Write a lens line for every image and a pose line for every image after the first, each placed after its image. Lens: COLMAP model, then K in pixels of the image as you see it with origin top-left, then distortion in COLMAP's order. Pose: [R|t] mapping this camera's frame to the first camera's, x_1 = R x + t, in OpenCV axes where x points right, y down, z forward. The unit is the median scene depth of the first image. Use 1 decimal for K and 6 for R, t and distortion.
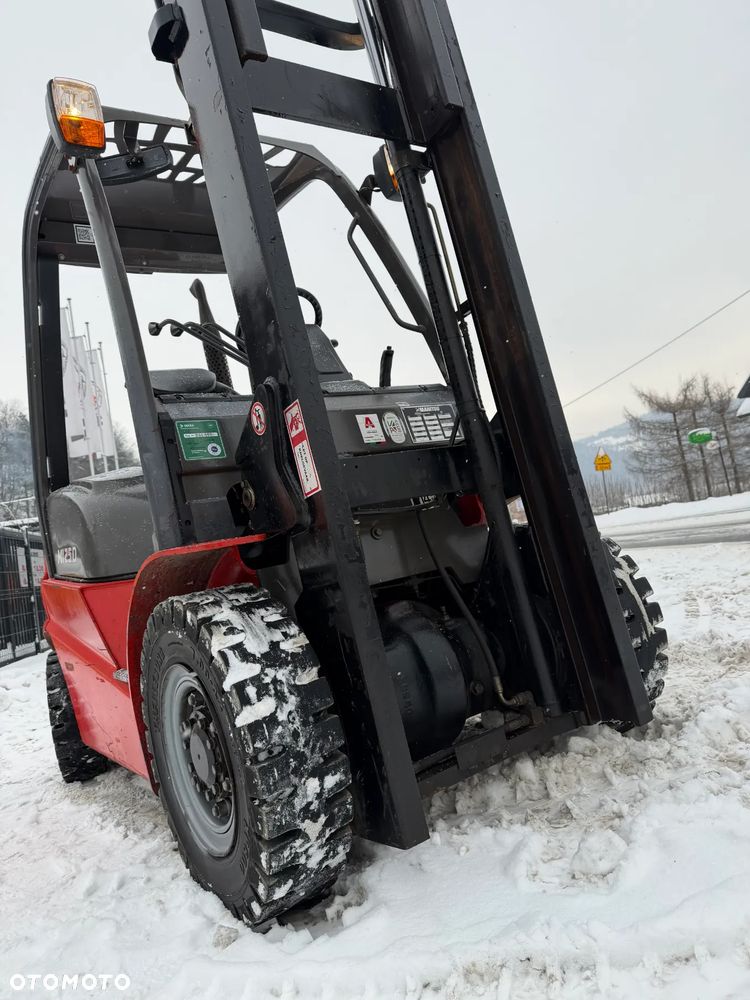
lens RADIAL K [[693.8, 0, 376.6], [0, 693.8, 506.7], [0, 0, 1]] dist [0.074112, -0.094672]
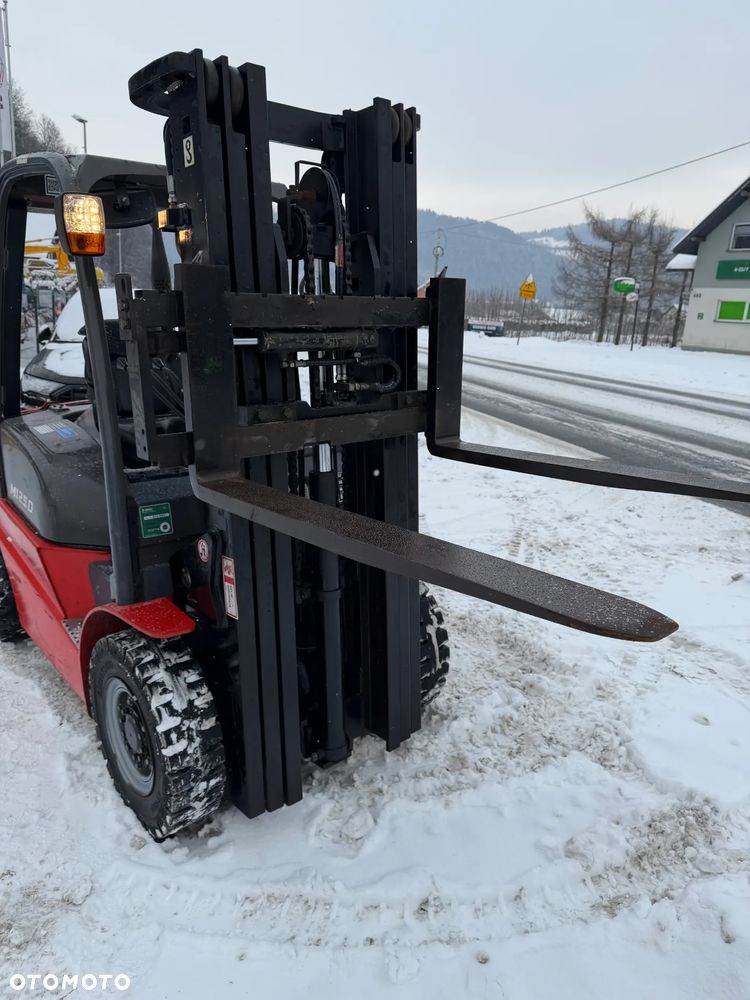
lens RADIAL K [[695.5, 0, 375.0], [0, 695.5, 500.0], [0, 0, 1]] dist [0.069150, -0.089676]
pose [[0.969144, 0.179262, 0.169190, -0.092796], [-0.223953, 0.927107, 0.300531, -0.818222], [-0.102983, -0.329148, 0.938646, -0.410882]]
